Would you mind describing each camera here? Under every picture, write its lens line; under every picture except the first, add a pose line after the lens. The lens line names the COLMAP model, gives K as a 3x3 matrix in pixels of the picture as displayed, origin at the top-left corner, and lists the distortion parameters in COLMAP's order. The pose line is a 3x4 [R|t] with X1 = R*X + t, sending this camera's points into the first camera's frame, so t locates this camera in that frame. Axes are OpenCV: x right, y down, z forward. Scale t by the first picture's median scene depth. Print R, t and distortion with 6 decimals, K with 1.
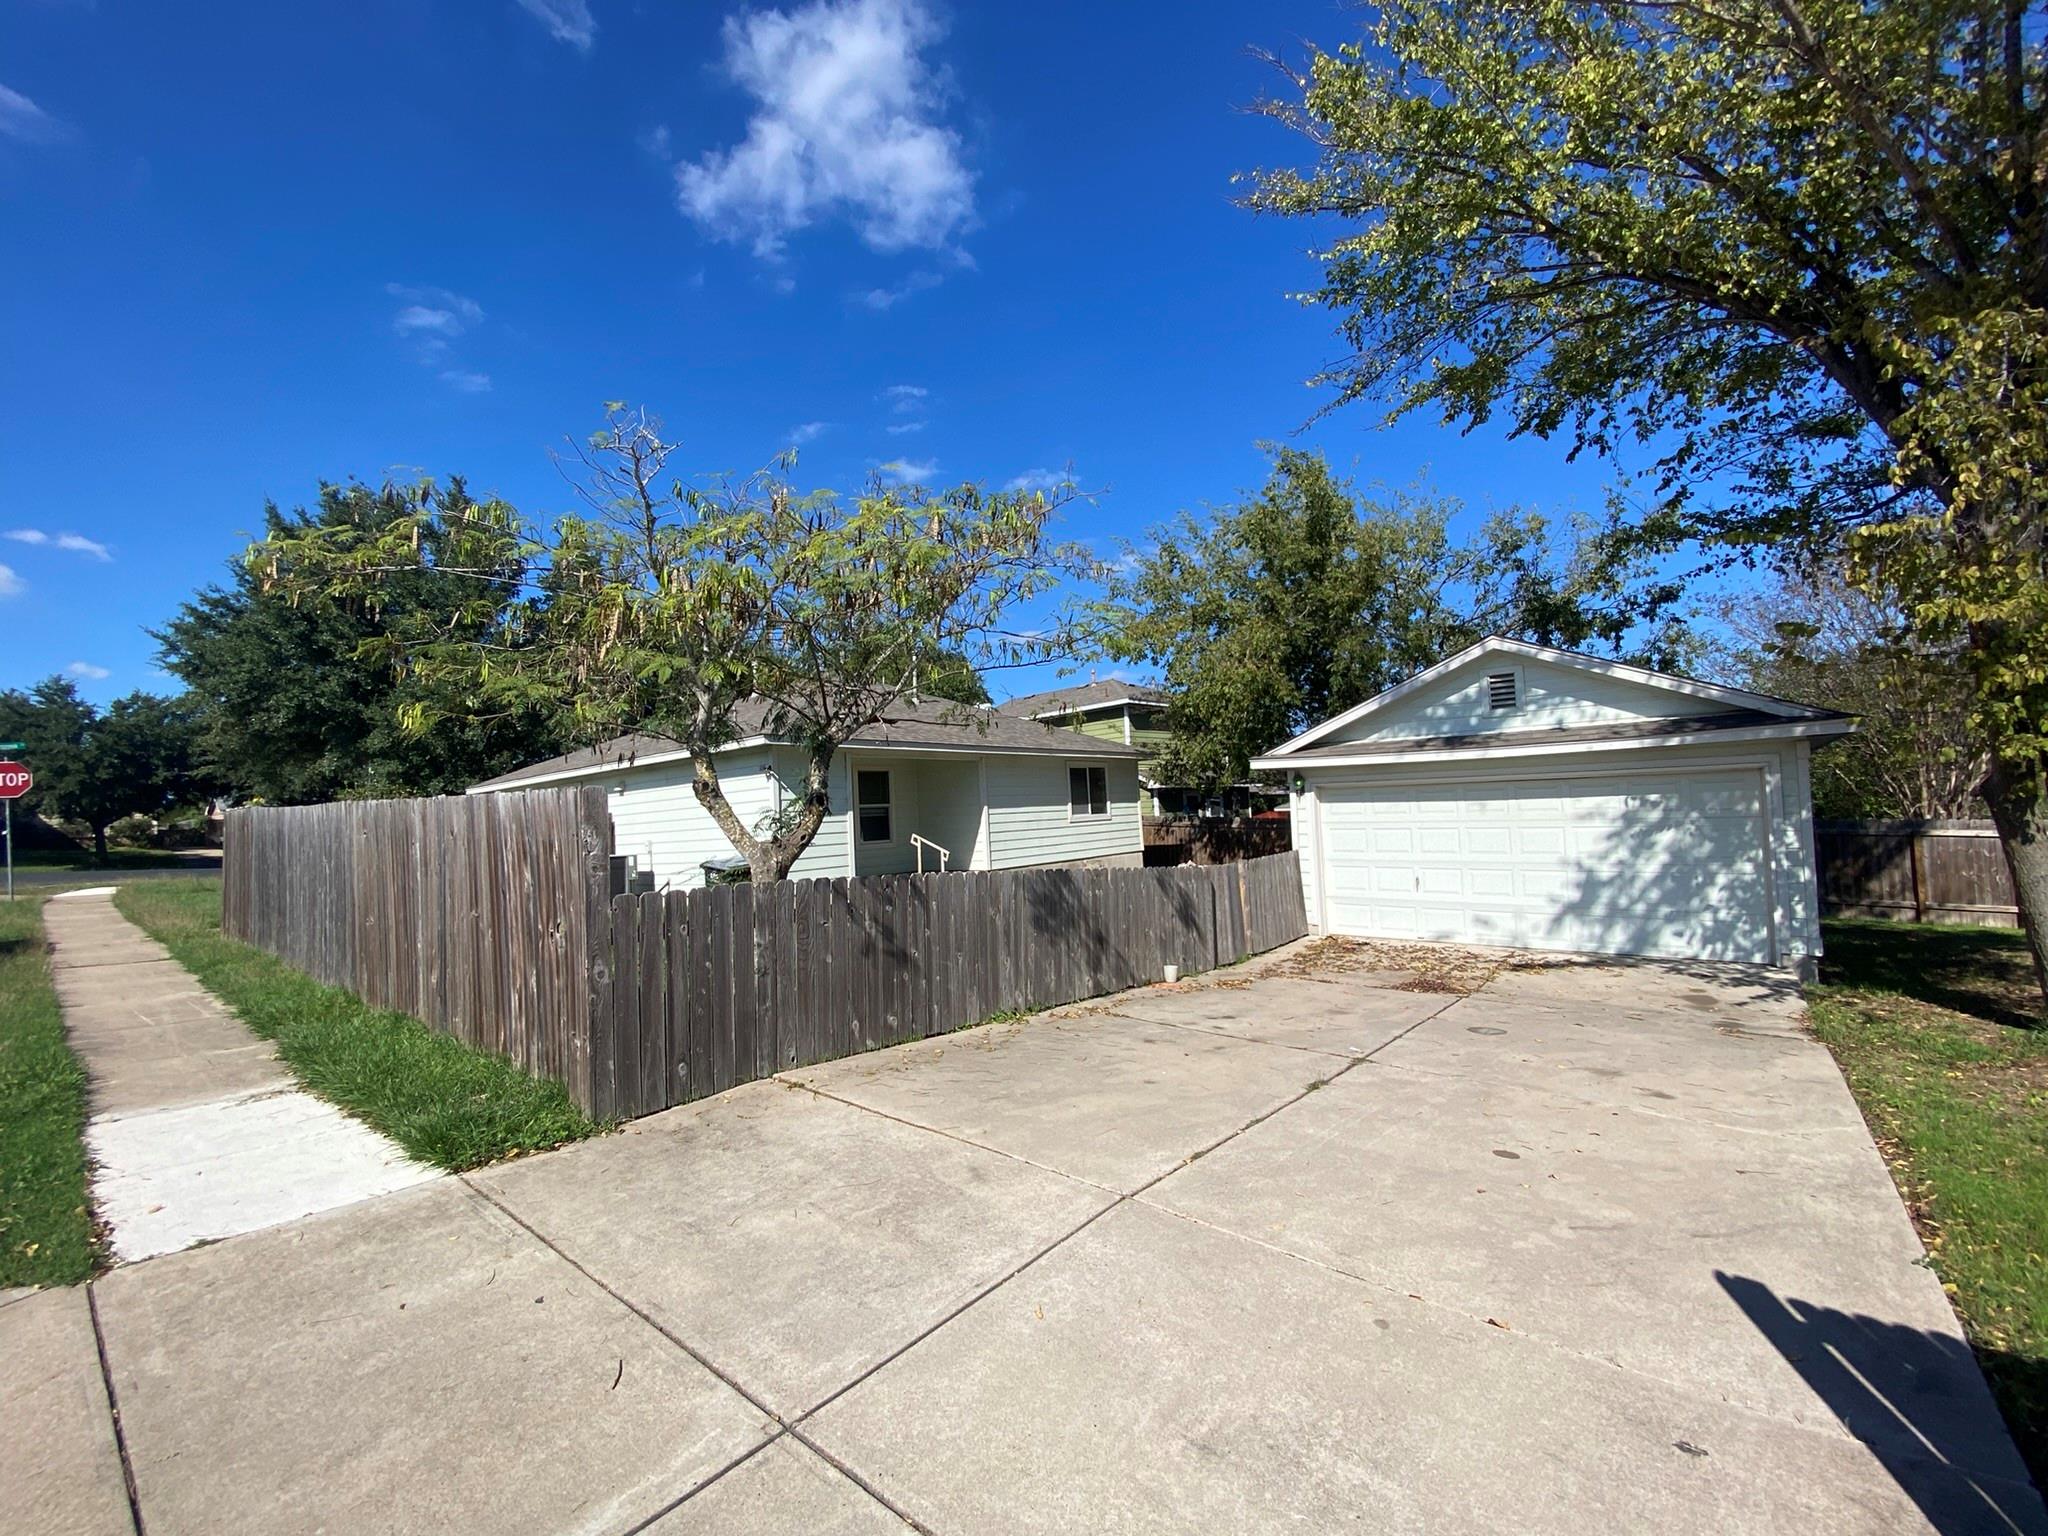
lens RADIAL K [[834.8, 0, 1018.0], [0, 834.8, 761.1], [0, 0, 1]] dist [0.043760, -0.041549]
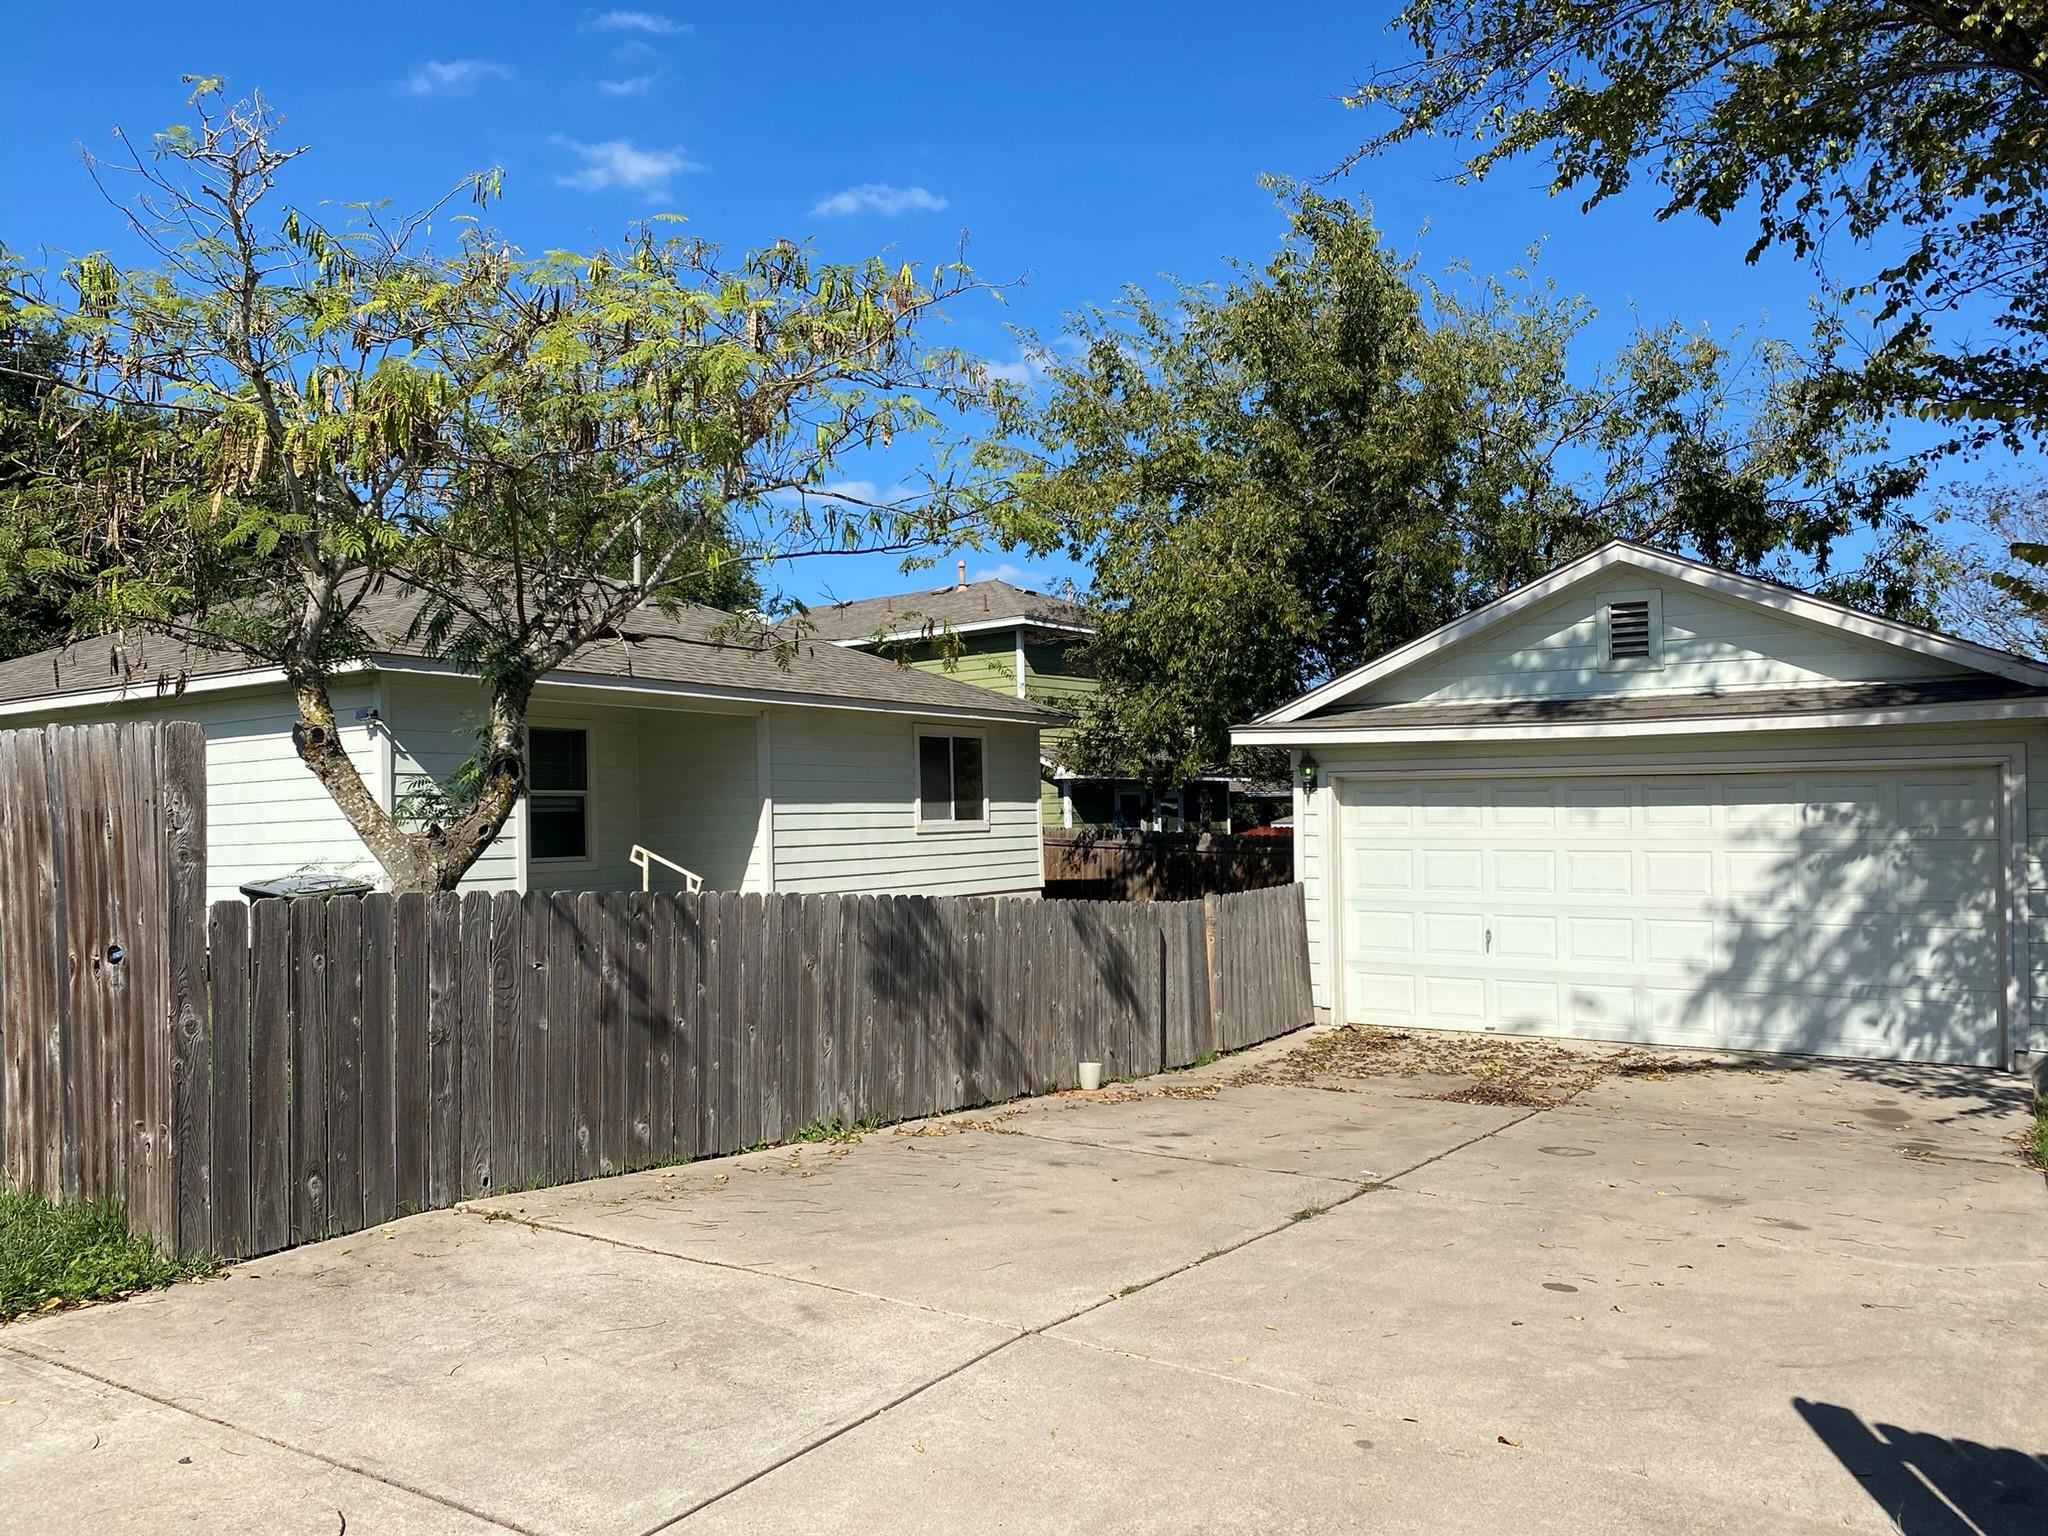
lens RADIAL K [[1567.8, 0, 1024.0], [0, 1567.8, 768.0], [0, 0, 1]] dist [0.033662, -0.006337]
pose [[0.989978, 0.029637, 0.138080, -0.024668], [-0.033005, 0.999209, 0.022172, 0.007822], [-0.137314, -0.026507, 0.990173, -0.097160]]
